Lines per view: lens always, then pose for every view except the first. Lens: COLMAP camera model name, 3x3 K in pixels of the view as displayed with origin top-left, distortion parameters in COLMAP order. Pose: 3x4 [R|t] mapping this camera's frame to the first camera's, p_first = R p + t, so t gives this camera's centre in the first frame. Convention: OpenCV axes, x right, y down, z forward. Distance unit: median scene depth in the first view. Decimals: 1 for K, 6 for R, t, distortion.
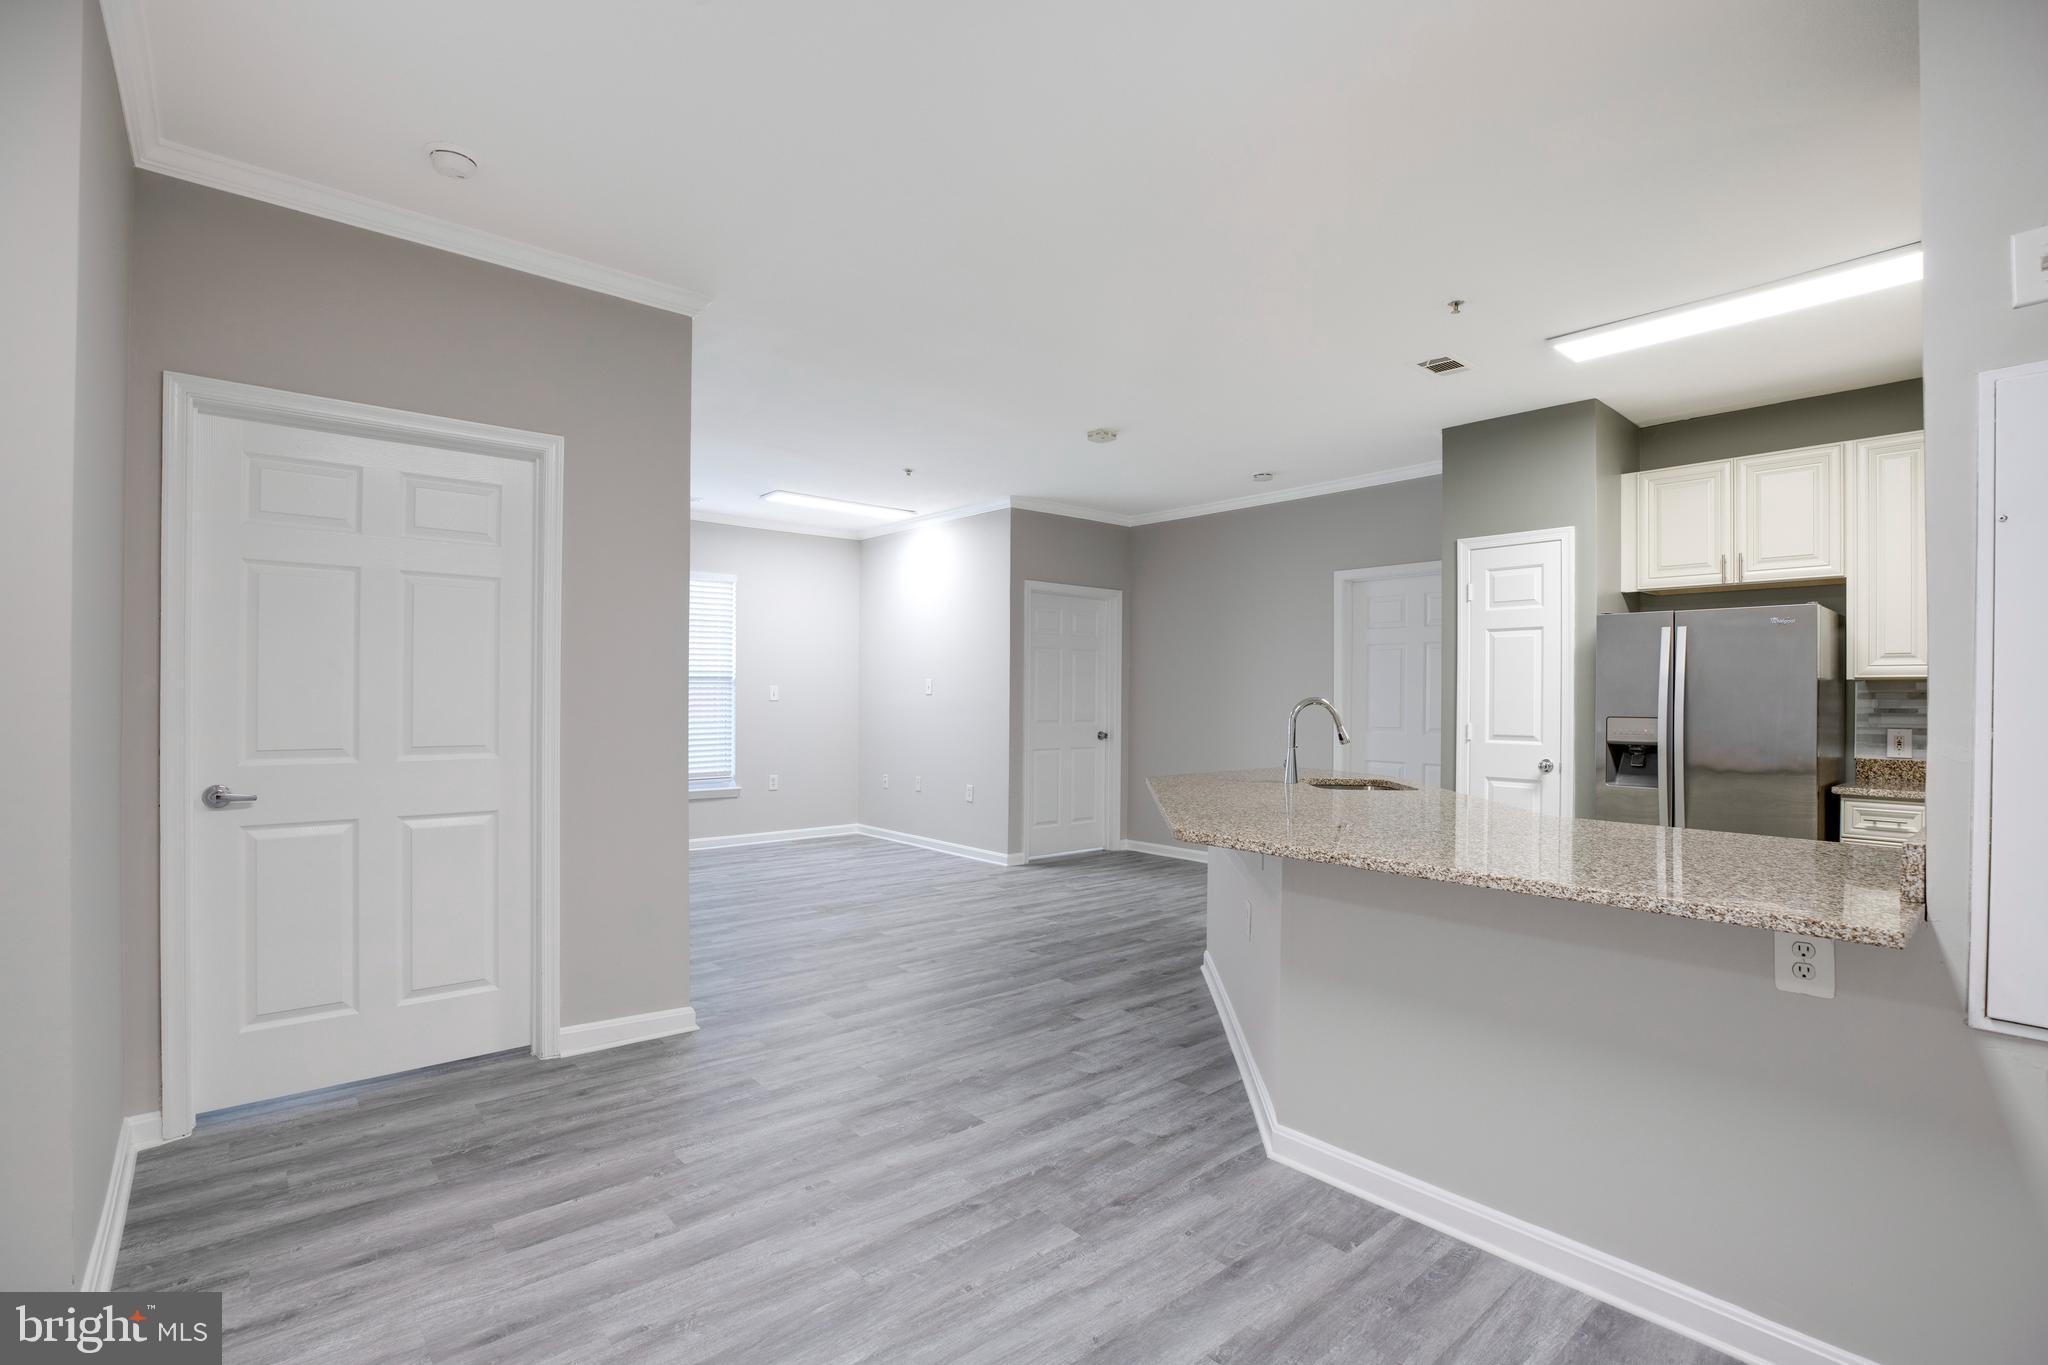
lens RADIAL K [[942.3, 0, 1022.6], [0, 942.3, 698.3], [0, 0, 1]] dist [-0.046649, 0.014186]
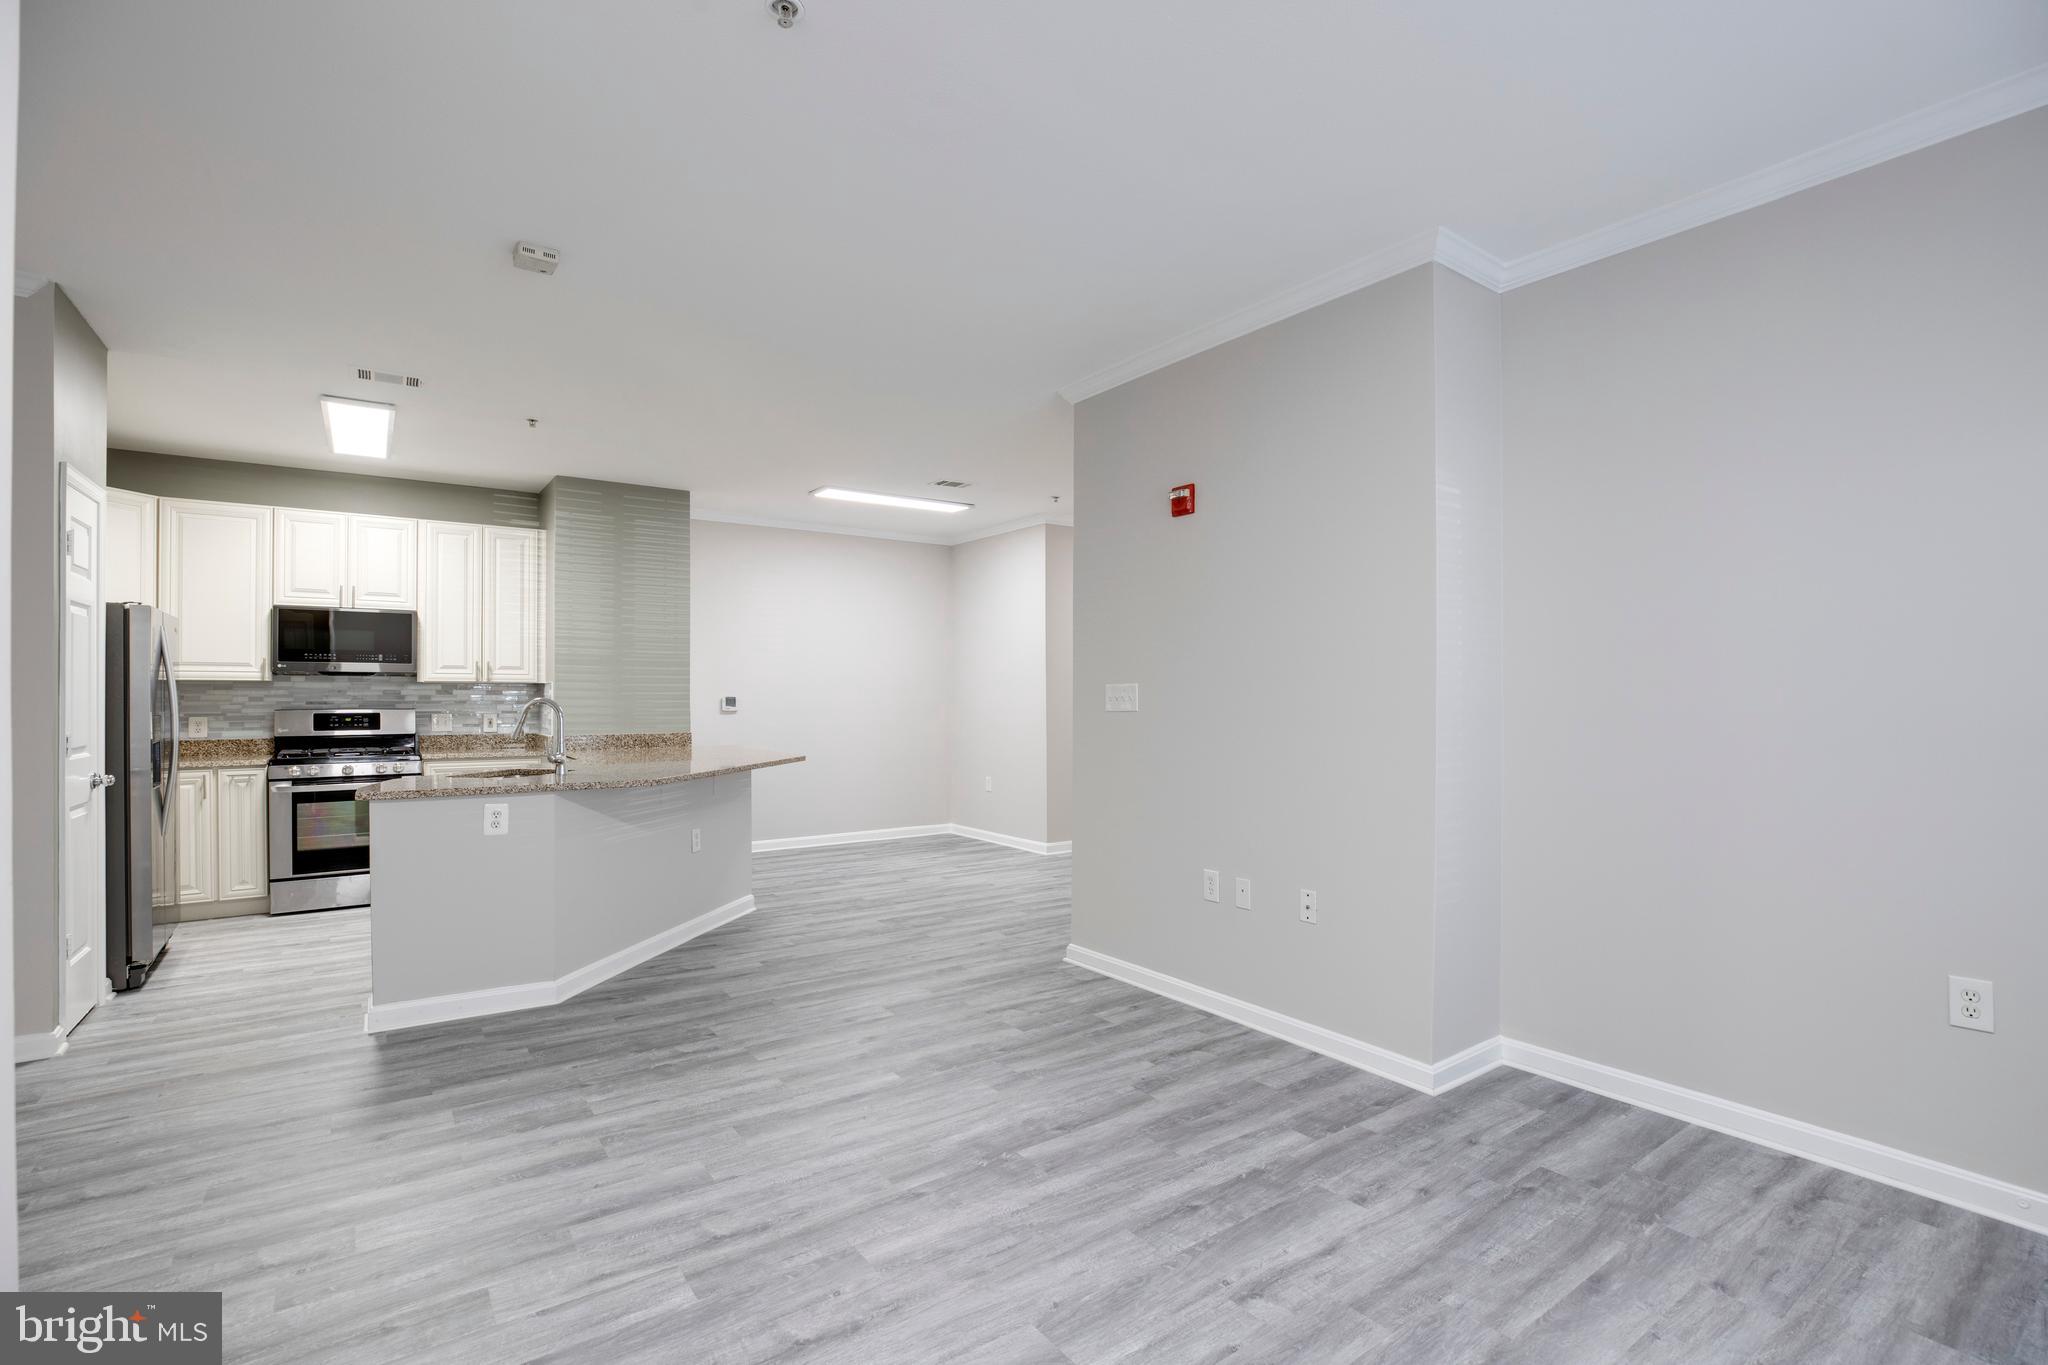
lens RADIAL K [[942.3, 0, 1022.6], [0, 942.3, 698.3], [0, 0, 1]] dist [-0.046649, 0.014186]
pose [[-0.995506, -0.007140, 0.094428, -0.340243], [-0.006729, 0.999966, 0.004672, -0.008669], [-0.094458, 0.004015, -0.995521, 1.897785]]
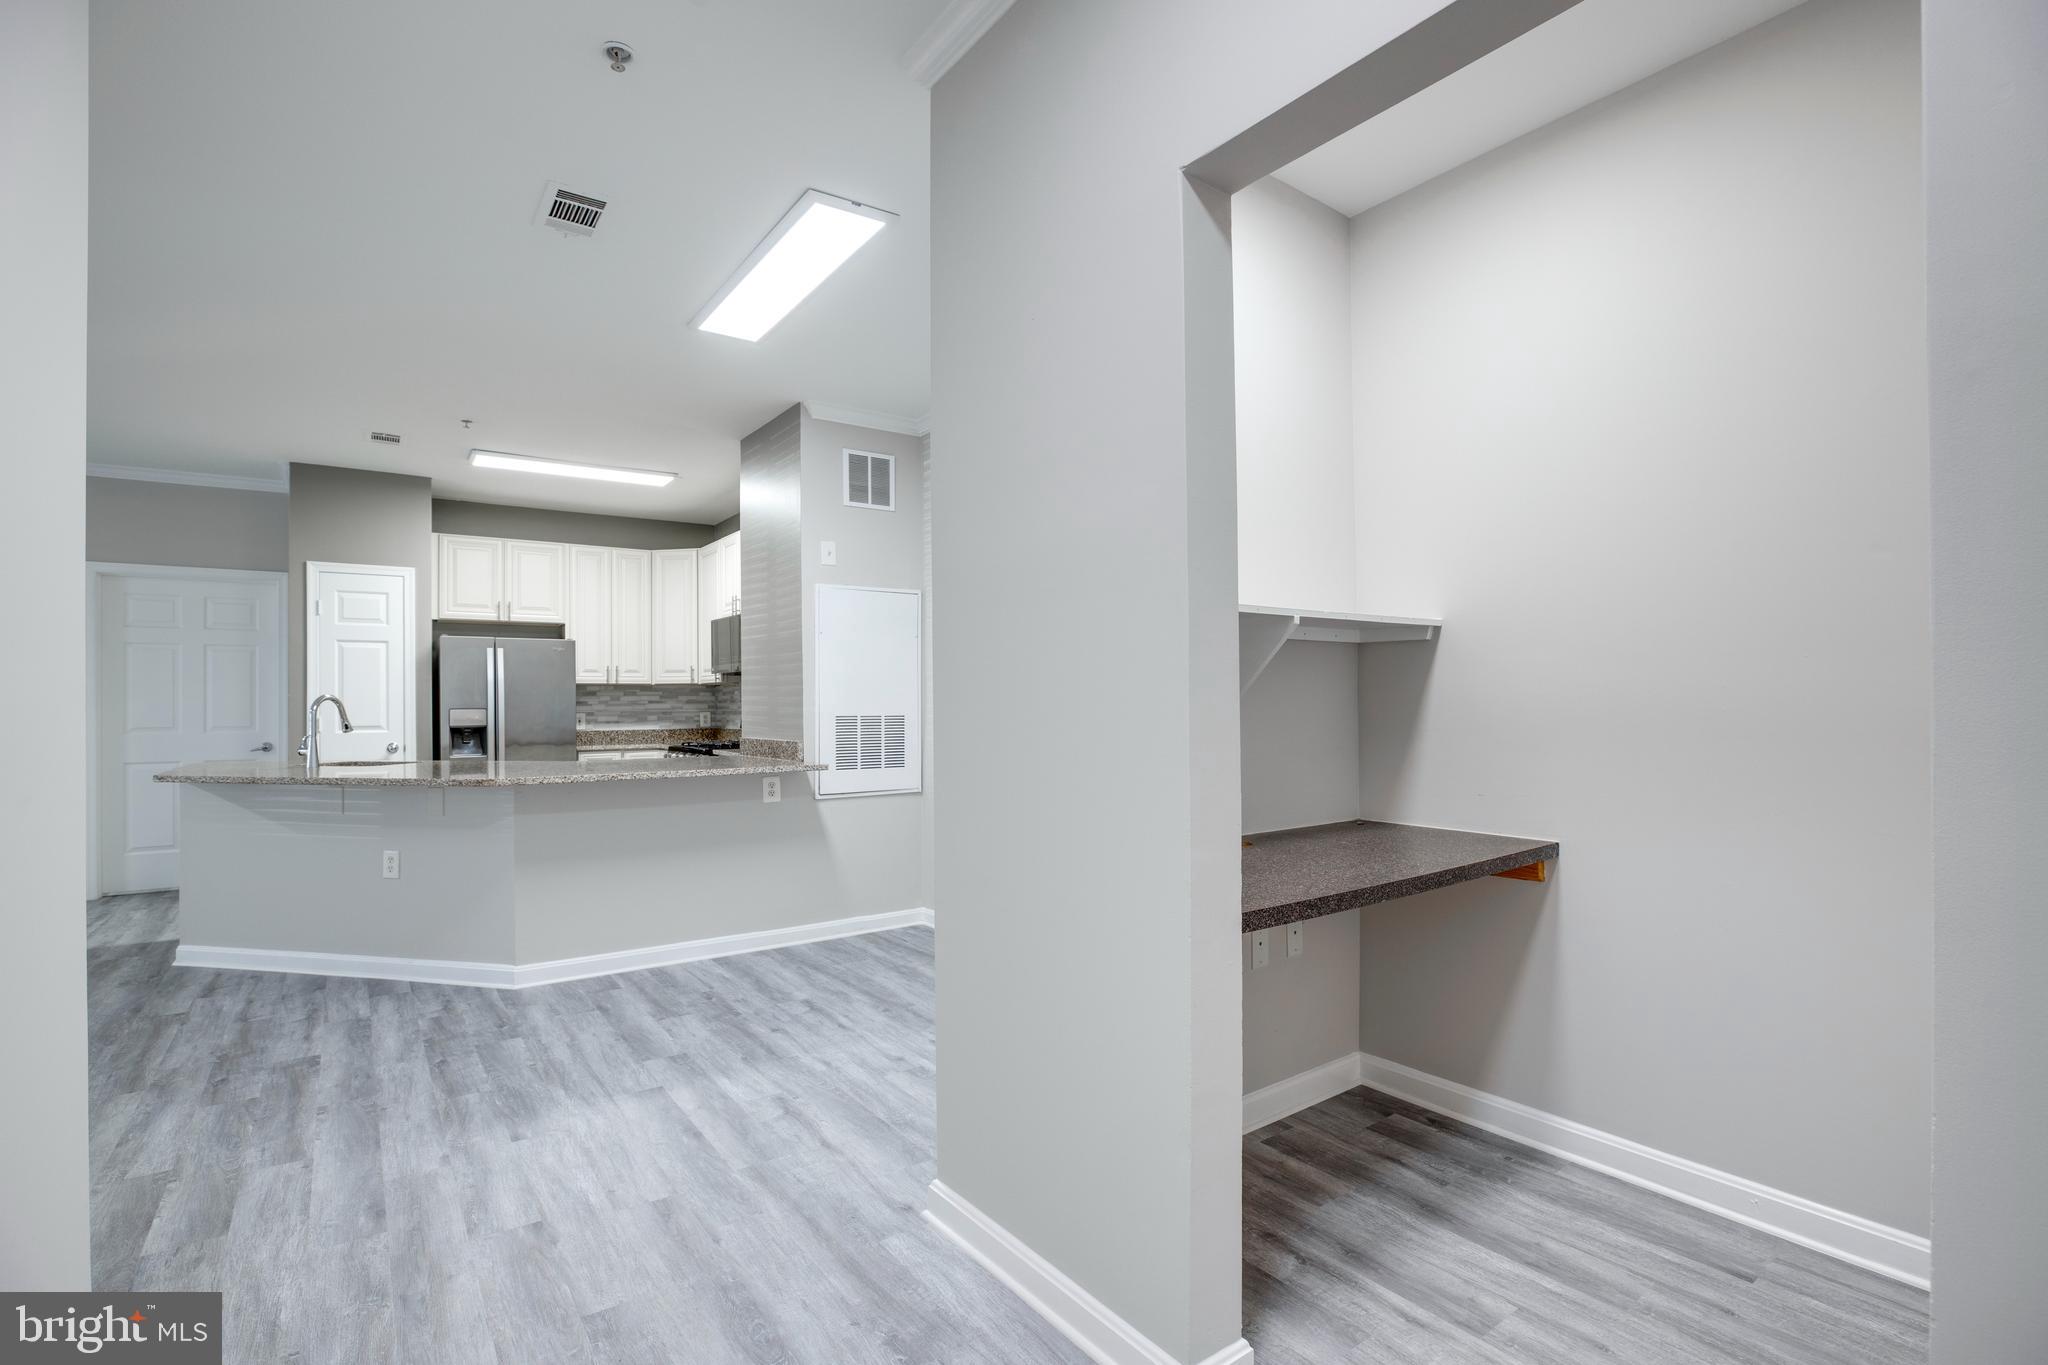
lens RADIAL K [[942.3, 0, 1022.6], [0, 942.3, 698.3], [0, 0, 1]] dist [-0.046649, 0.014186]
pose [[0.080559, -0.002617, 0.996746, -0.730588], [0.007987, 0.999966, 0.001980, 0.008511], [-0.996718, 0.007802, 0.080577, 0.018410]]
